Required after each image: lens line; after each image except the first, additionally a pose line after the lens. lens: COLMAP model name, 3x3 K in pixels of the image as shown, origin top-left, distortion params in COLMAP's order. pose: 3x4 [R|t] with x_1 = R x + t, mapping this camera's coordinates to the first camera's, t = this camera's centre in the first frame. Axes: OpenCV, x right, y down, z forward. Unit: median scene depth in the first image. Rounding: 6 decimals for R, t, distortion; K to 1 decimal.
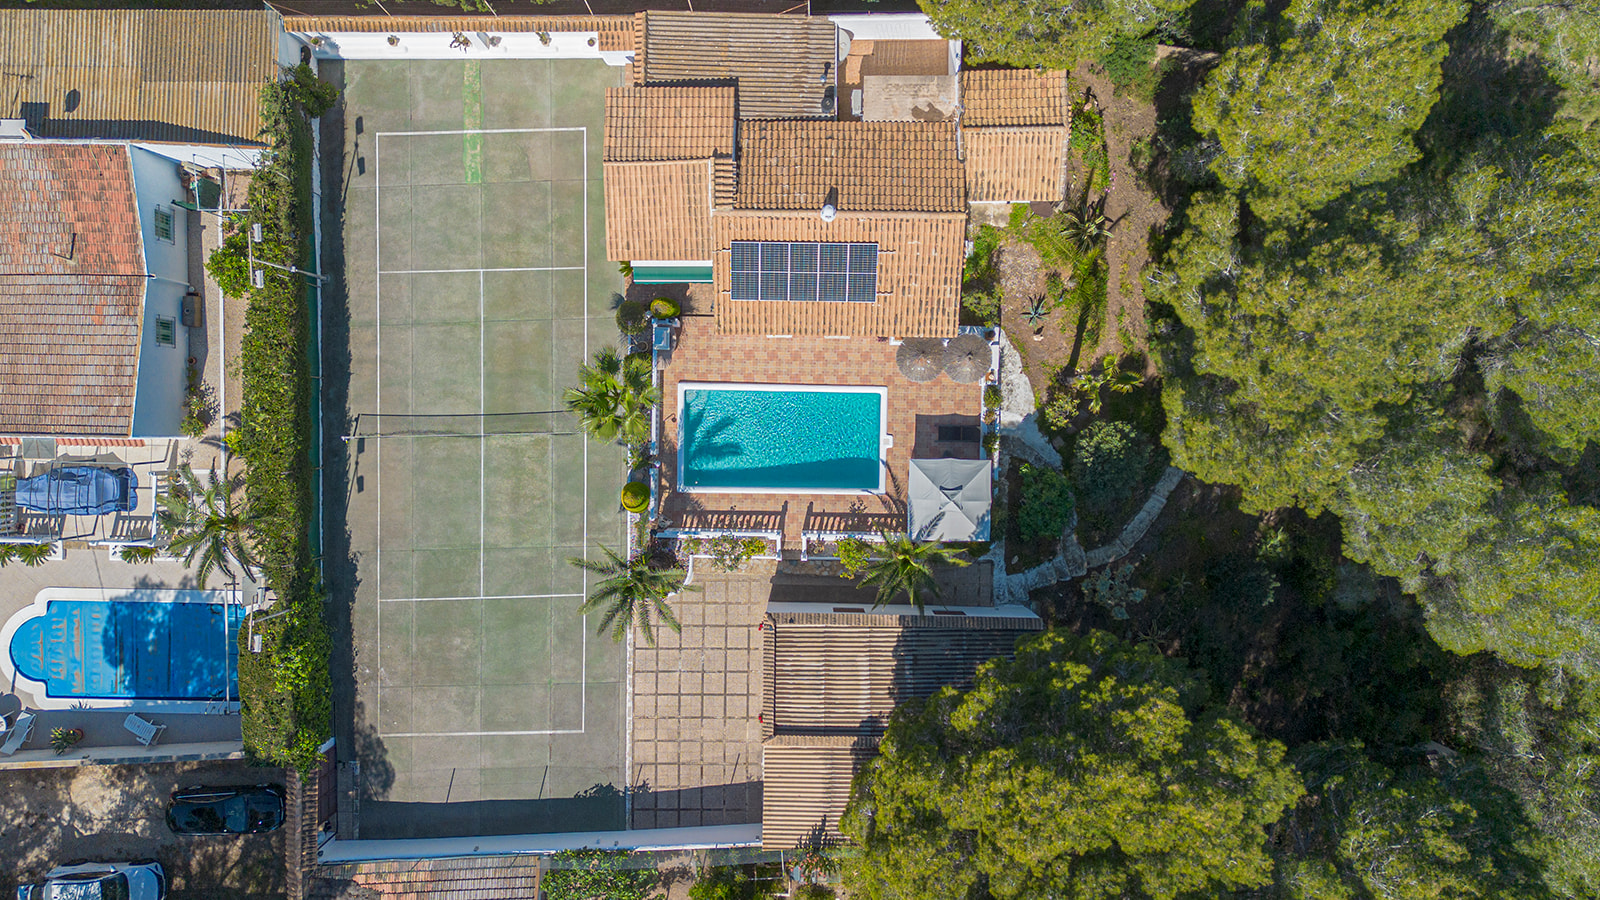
lens RADIAL K [[1142.1, 0, 800.0], [0, 1142.1, 450.0], [0, 0, 1]] dist [0.098935, -0.128488]
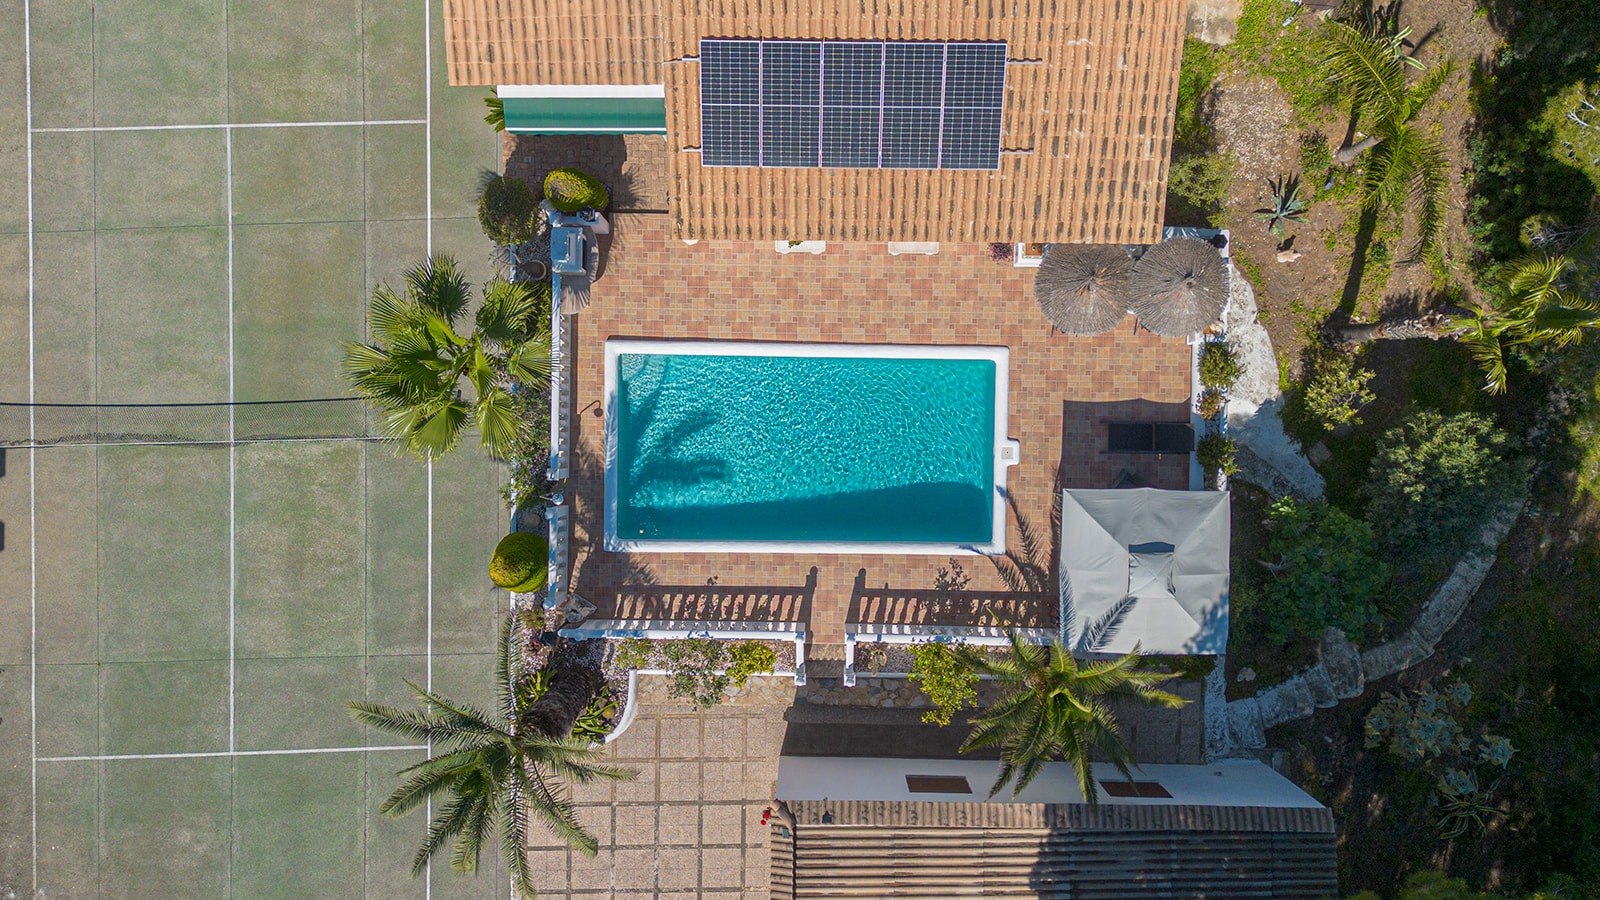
lens RADIAL K [[1142.1, 0, 800.0], [0, 1142.1, 450.0], [0, 0, 1]] dist [0.098935, -0.128488]
pose [[0.999952, -0.002156, -0.009543, -0.013360], [0.002146, 0.999997, -0.001079, -0.008442], [0.009545, 0.001059, 0.999954, 0.478014]]
